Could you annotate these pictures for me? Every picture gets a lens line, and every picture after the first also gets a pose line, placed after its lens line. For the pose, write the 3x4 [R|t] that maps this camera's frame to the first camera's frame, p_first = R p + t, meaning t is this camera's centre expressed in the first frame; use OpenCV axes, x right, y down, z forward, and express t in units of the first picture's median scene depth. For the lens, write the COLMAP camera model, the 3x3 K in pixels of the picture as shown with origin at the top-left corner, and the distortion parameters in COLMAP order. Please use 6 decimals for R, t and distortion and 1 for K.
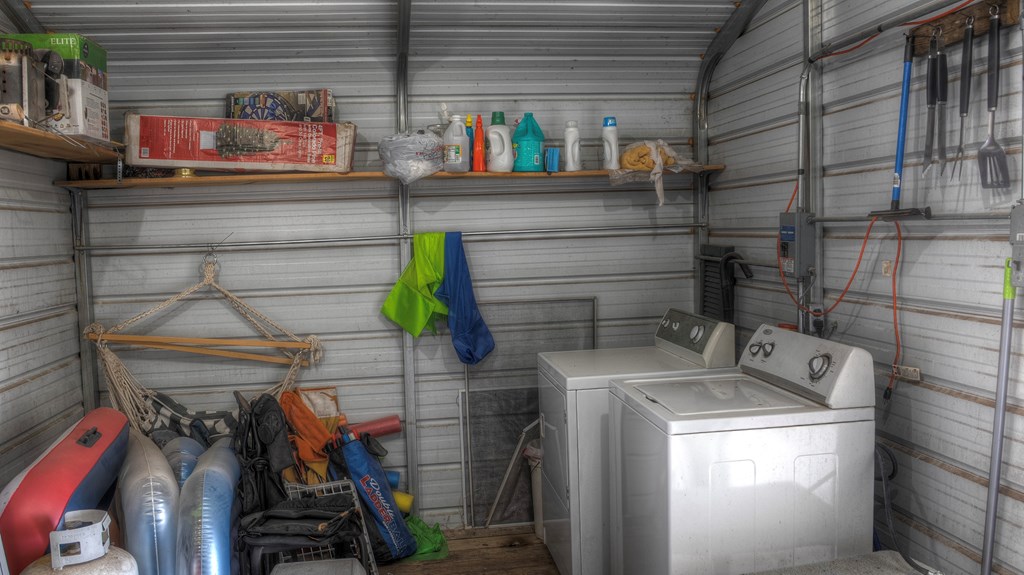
lens RADIAL K [[858.9, 0, 510.1], [0, 858.9, 290.7], [0, 0, 1]] dist [-0.089440, 0.062734]
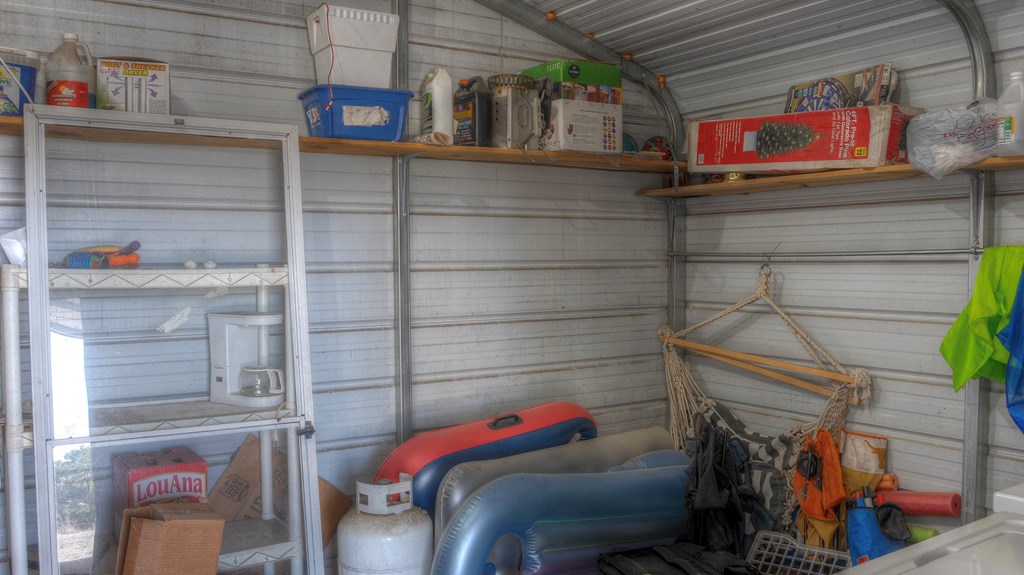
lens RADIAL K [[858.9, 0, 510.2], [0, 858.9, 286.8], [0, 0, 1]] dist [-0.089440, 0.062734]
pose [[0.421714, 0.058548, -0.904837, 0.365200], [-0.070086, 0.997032, 0.031848, -0.029099], [0.904016, 0.049986, 0.424565, 0.360394]]
